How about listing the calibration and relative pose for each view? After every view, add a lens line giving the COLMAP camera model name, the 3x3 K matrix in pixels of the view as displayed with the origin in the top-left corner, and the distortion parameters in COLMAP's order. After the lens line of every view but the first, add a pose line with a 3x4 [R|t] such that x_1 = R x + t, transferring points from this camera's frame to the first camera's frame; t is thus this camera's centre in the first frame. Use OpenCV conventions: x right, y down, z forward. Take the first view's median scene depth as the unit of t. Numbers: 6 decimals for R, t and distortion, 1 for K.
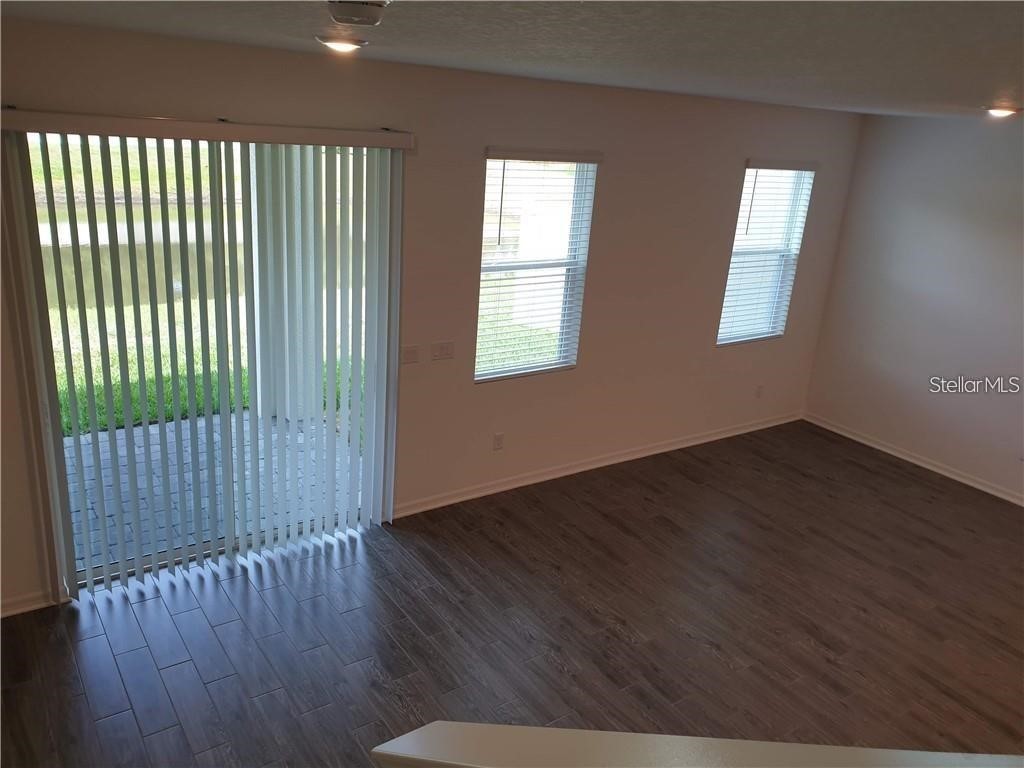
lens RADIAL K [[806.9, 0, 512.0], [0, 806.9, 384.0], [0, 0, 1]] dist [0.011018, 0.007075]
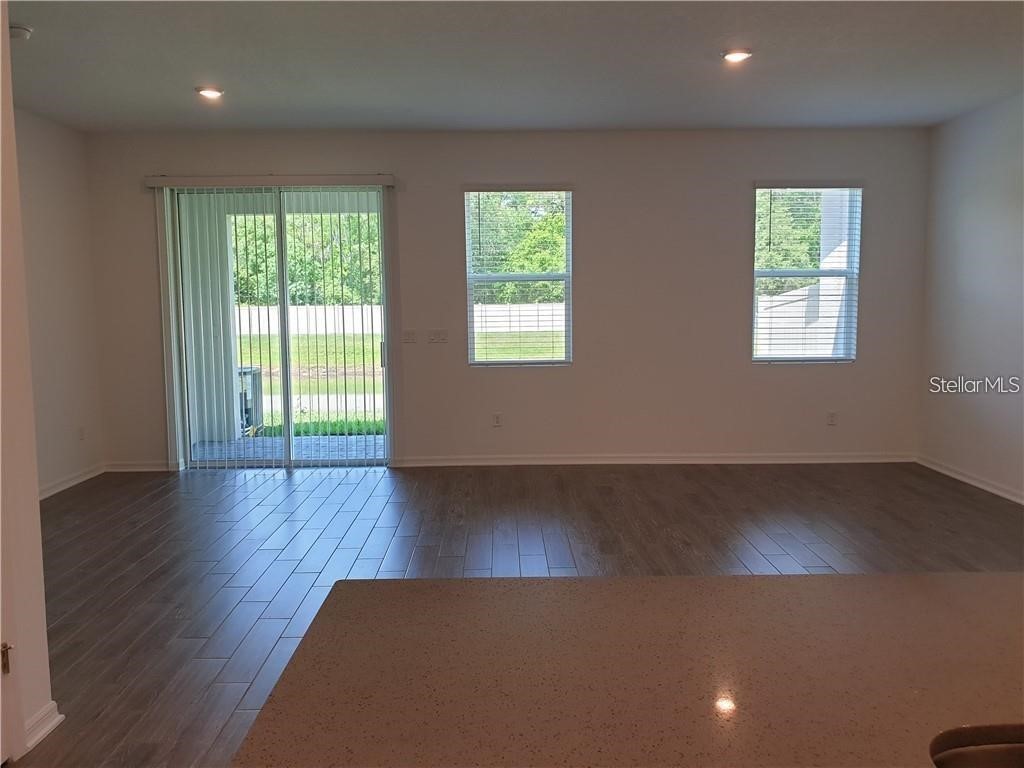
lens RADIAL K [[806.9, 0, 512.0], [0, 806.9, 384.0], [0, 0, 1]] dist [0.011018, 0.007075]
pose [[0.830818, -0.023151, -0.556063, 0.673288], [-0.107663, 0.973576, -0.201393, 0.258401], [0.546032, 0.227189, 0.806371, 0.020314]]
